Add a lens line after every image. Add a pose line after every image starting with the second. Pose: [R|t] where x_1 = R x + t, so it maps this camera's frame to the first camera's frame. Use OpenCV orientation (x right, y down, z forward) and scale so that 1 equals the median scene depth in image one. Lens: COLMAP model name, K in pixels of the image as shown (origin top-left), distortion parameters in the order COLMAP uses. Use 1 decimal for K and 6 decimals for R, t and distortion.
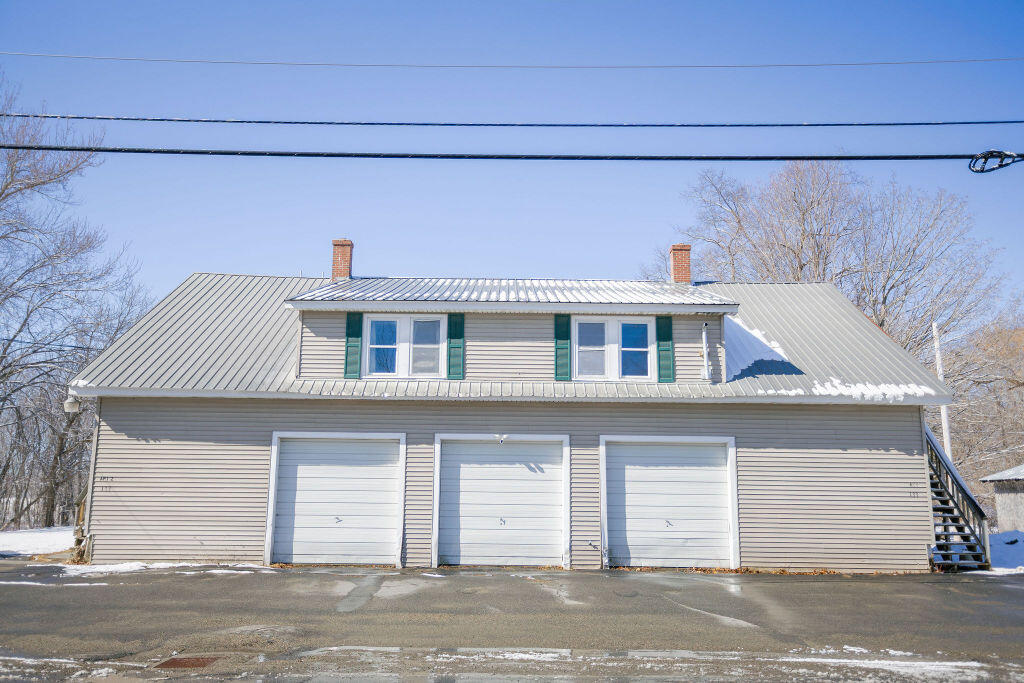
lens RADIAL K [[853.2, 0, 511.1], [0, 853.2, 347.8], [0, 0, 1]] dist [-0.003919, 0.049139]
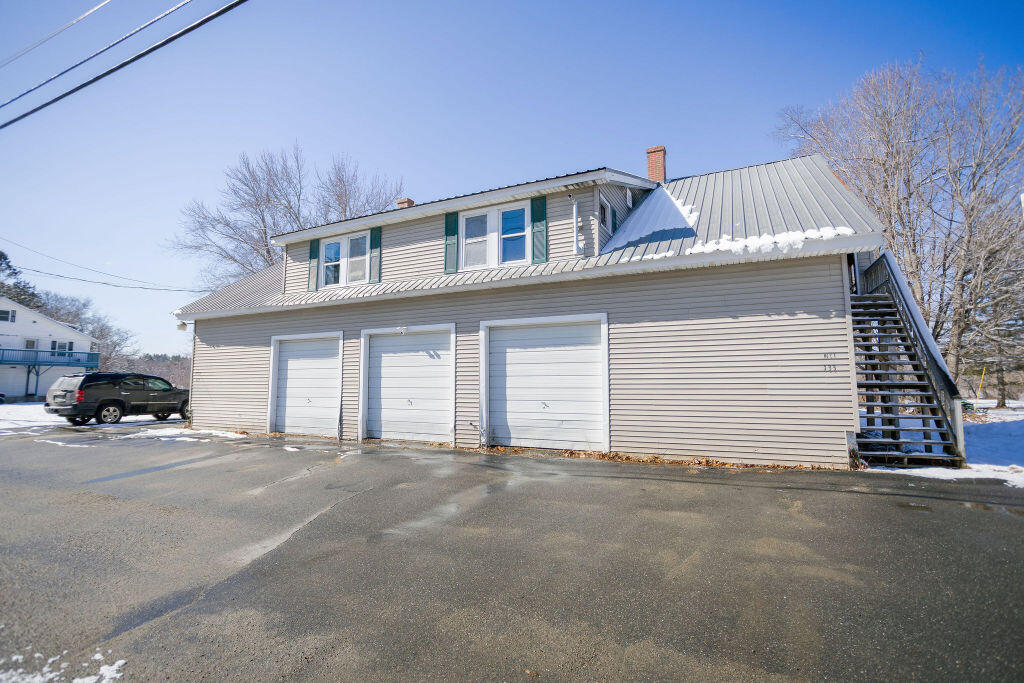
lens RADIAL K [[499.0, 0, 508.3], [0, 499.0, 337.2], [0, 0, 1]] dist [-0.057990, 0.038484]
pose [[0.892186, -0.056480, -0.448122, 0.406082], [0.089913, 0.994503, 0.053668, 0.092179], [0.442628, -0.088174, 0.892360, 0.468703]]
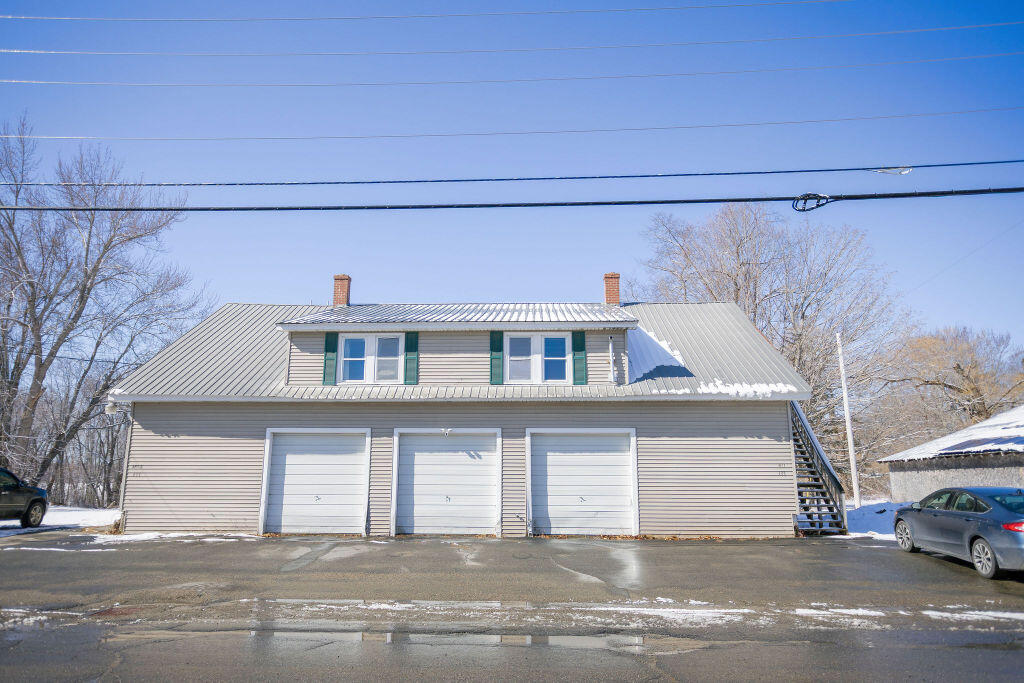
lens RADIAL K [[686.6, 0, 512.0], [0, 686.6, 341.5], [0, 0, 1]] dist [-0.022702, 0.043388]
pose [[0.999138, -0.015948, -0.038329, 0.123732], [0.014957, 0.999550, -0.026006, 0.002297], [0.038727, 0.025410, 0.998927, 0.000703]]
